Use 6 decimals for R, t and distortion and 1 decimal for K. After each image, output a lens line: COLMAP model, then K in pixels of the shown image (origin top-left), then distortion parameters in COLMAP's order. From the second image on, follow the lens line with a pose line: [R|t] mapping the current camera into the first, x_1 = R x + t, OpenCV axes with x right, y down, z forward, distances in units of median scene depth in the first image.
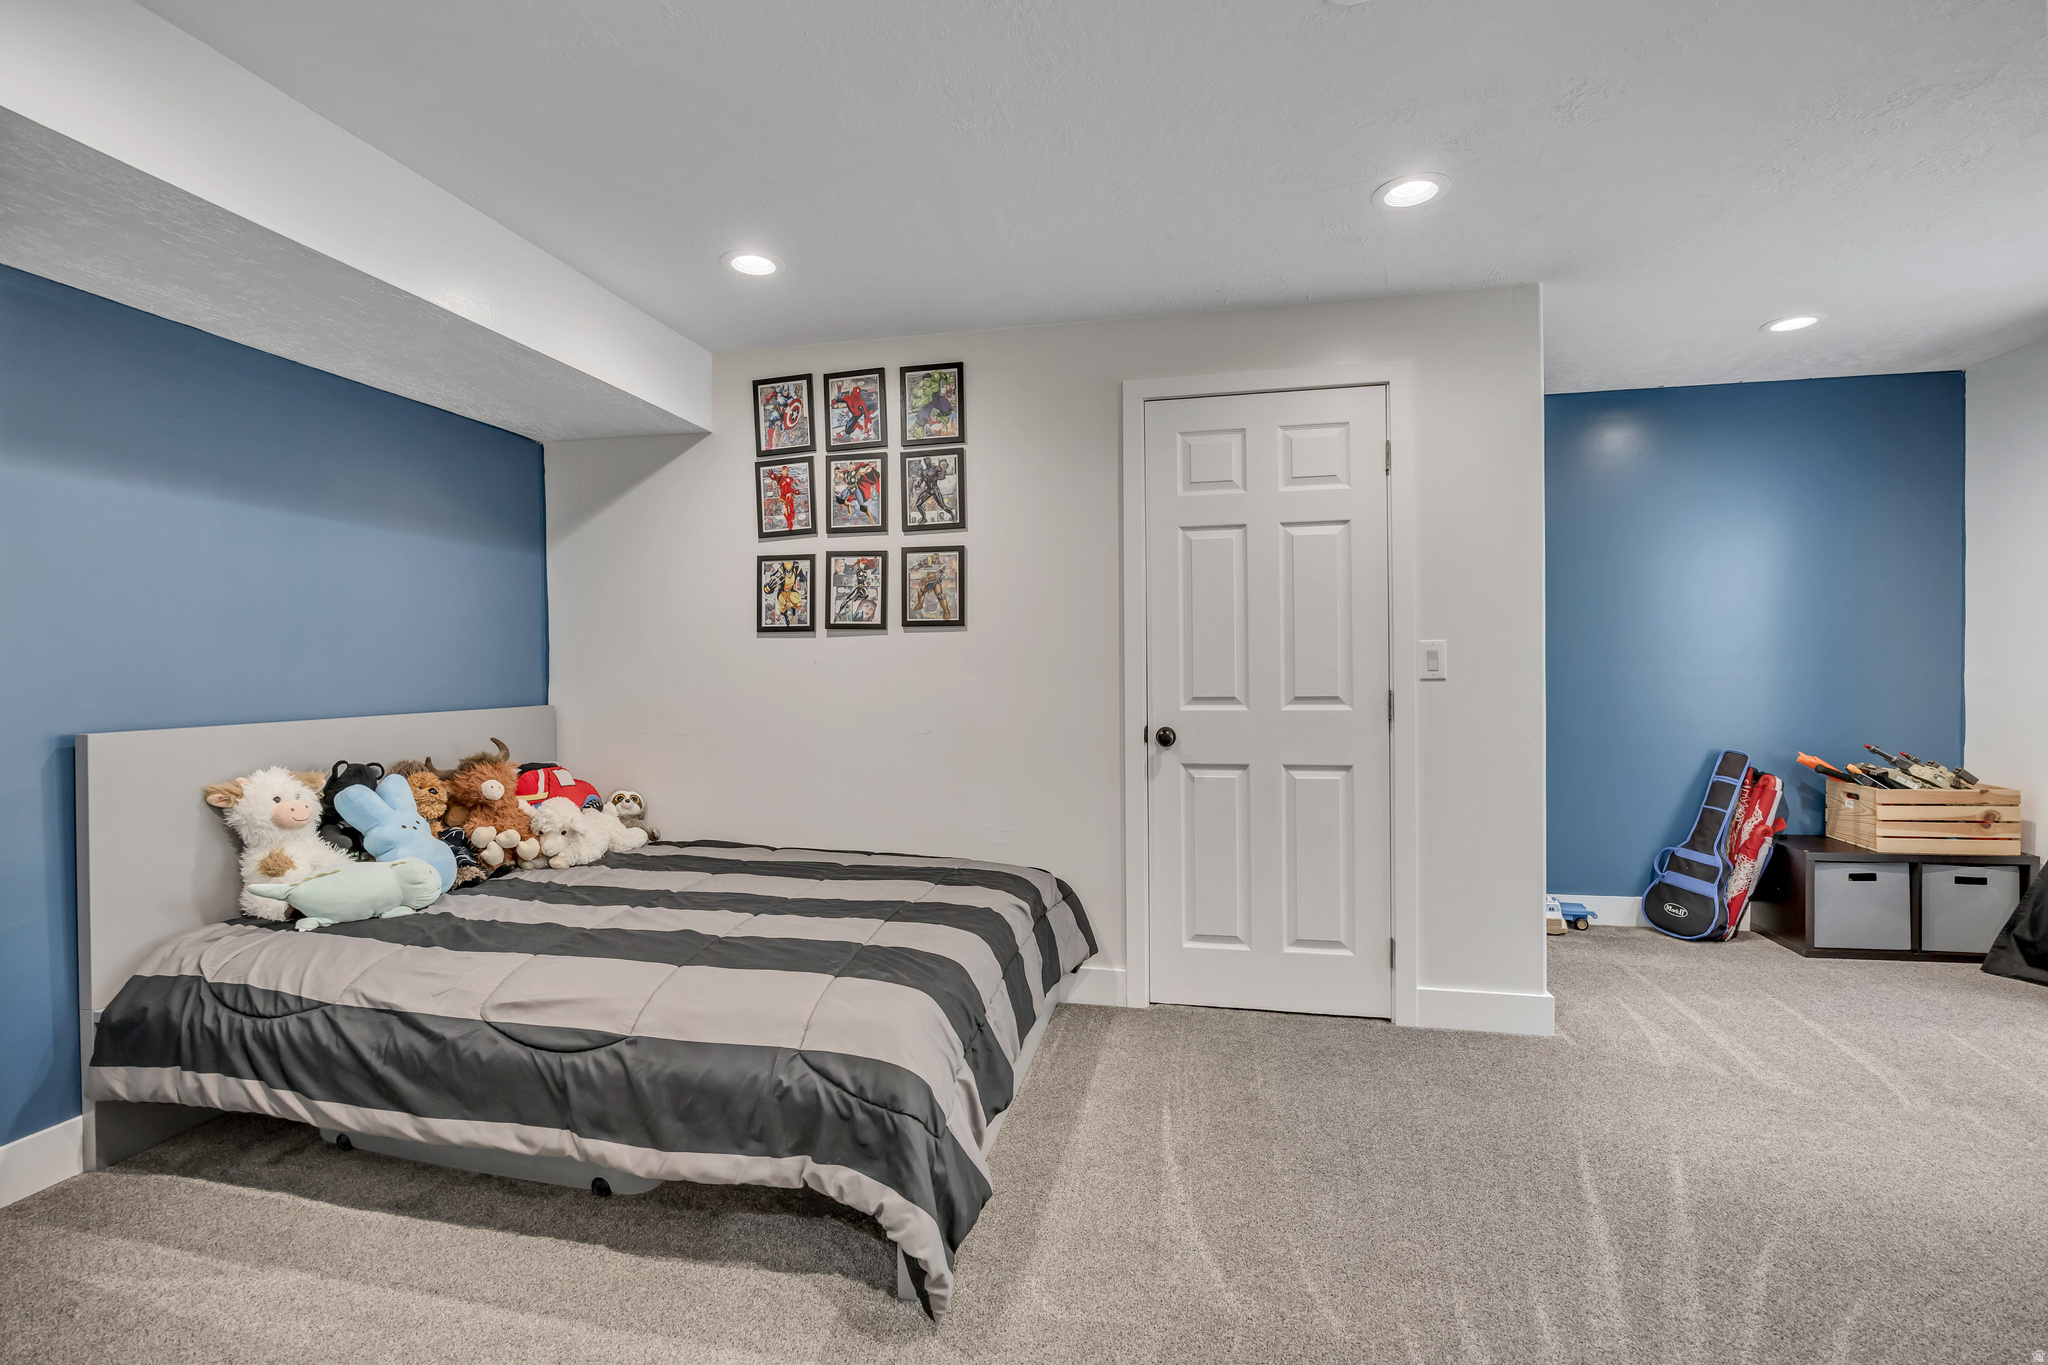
lens RADIAL K [[925.9, 0, 1017.0], [0, 925.9, 673.3], [0, 0, 1]] dist [-0.012081, -0.000367]
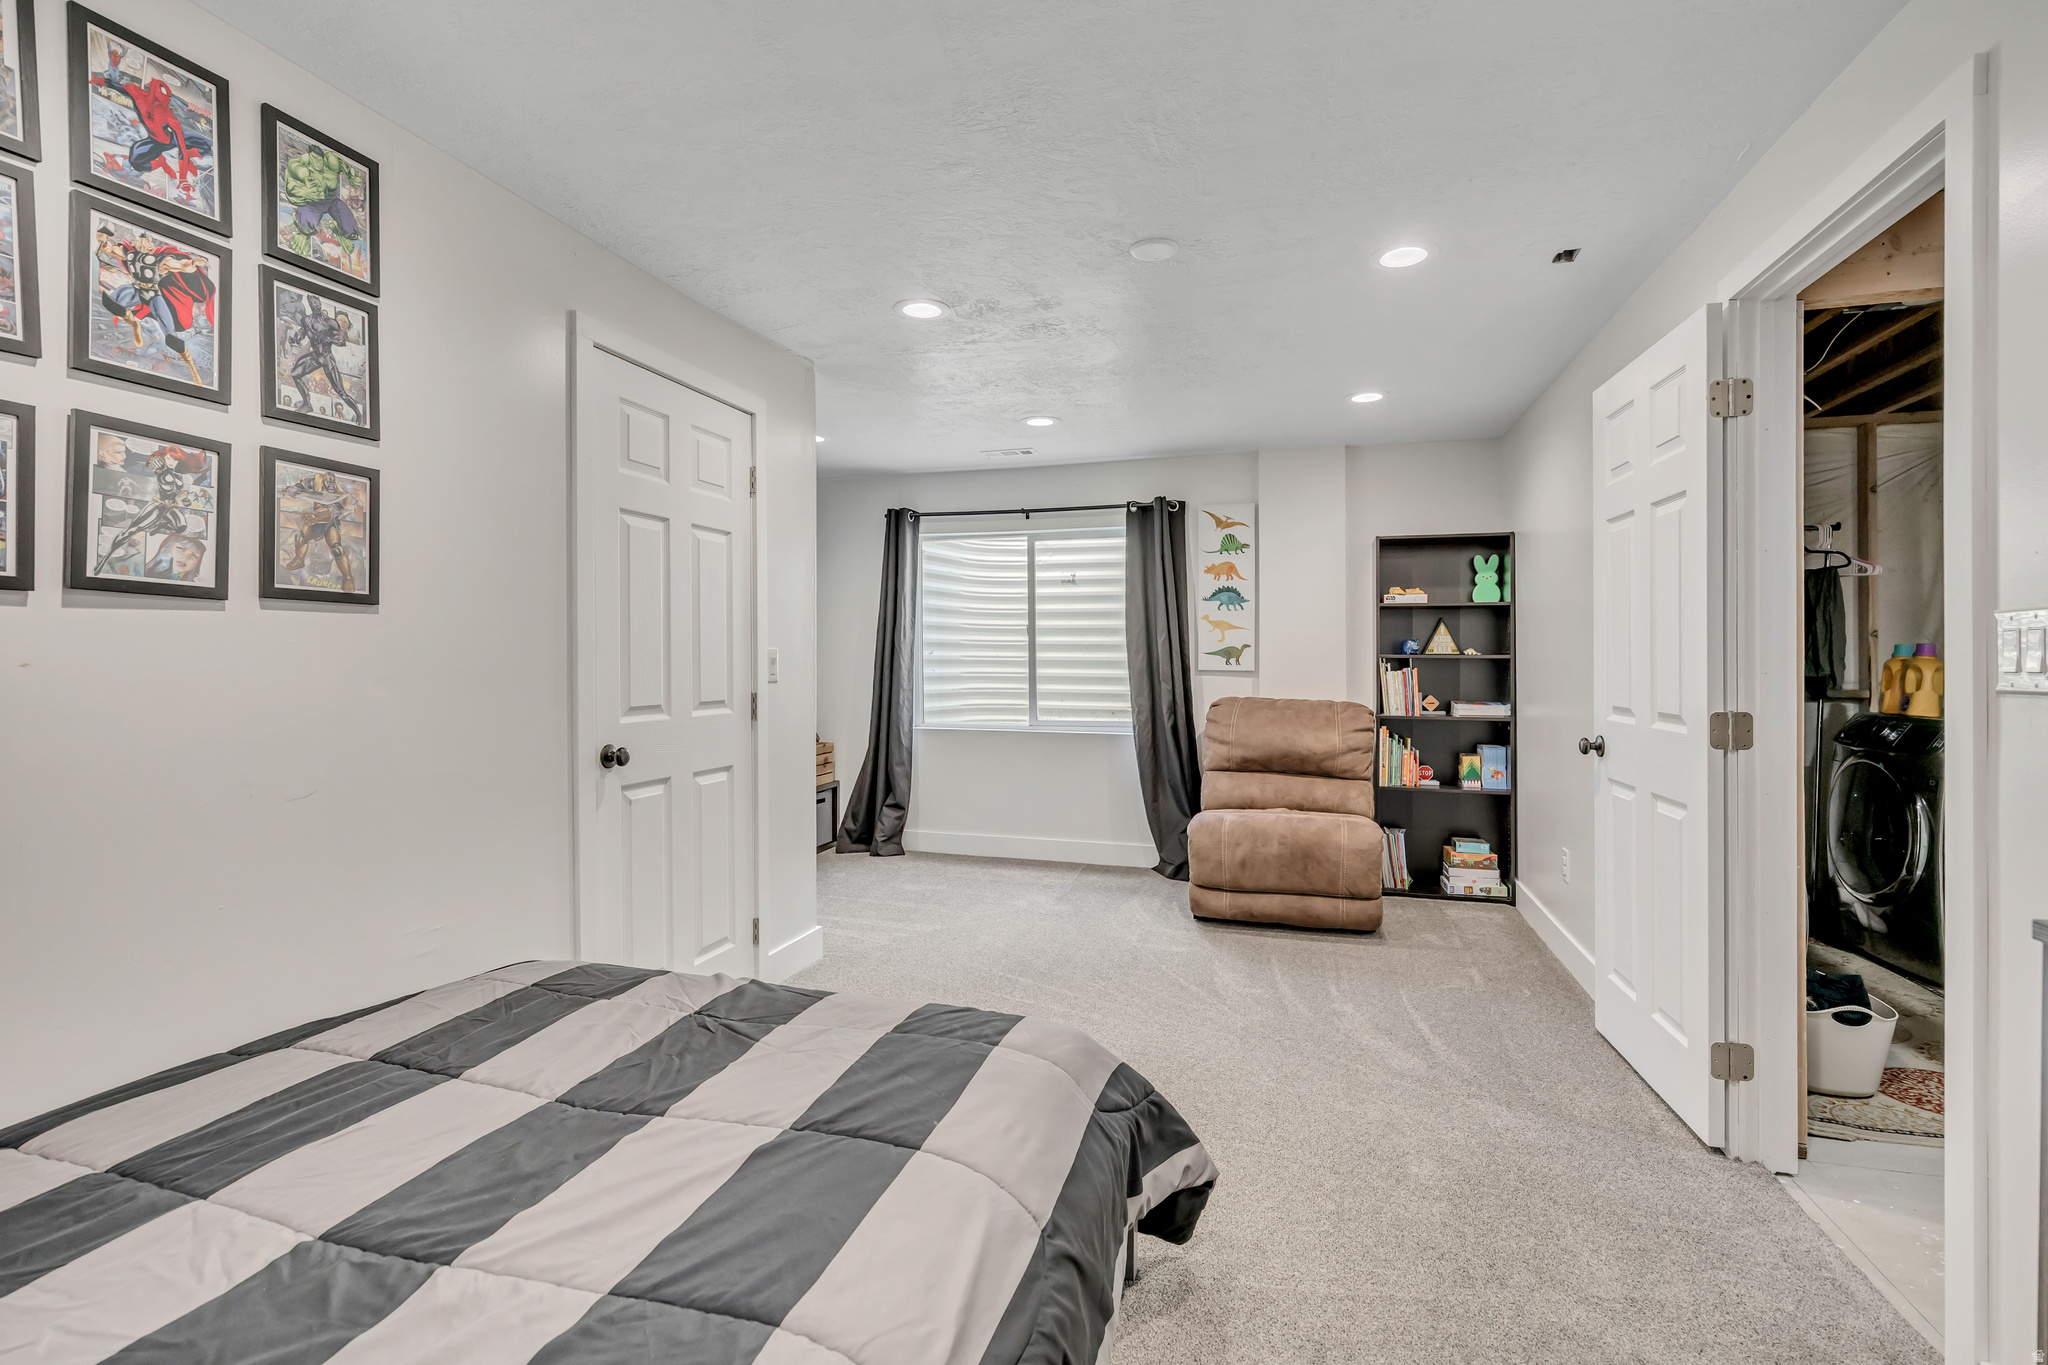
lens RADIAL K [[925.9, 0, 1017.0], [0, 925.9, 673.3], [0, 0, 1]] dist [-0.012081, -0.000367]
pose [[0.092508, -0.003938, 0.995704, -0.604546], [0.009135, 0.999953, 0.003107, -0.005070], [-0.995670, 0.008809, 0.092540, 0.530481]]
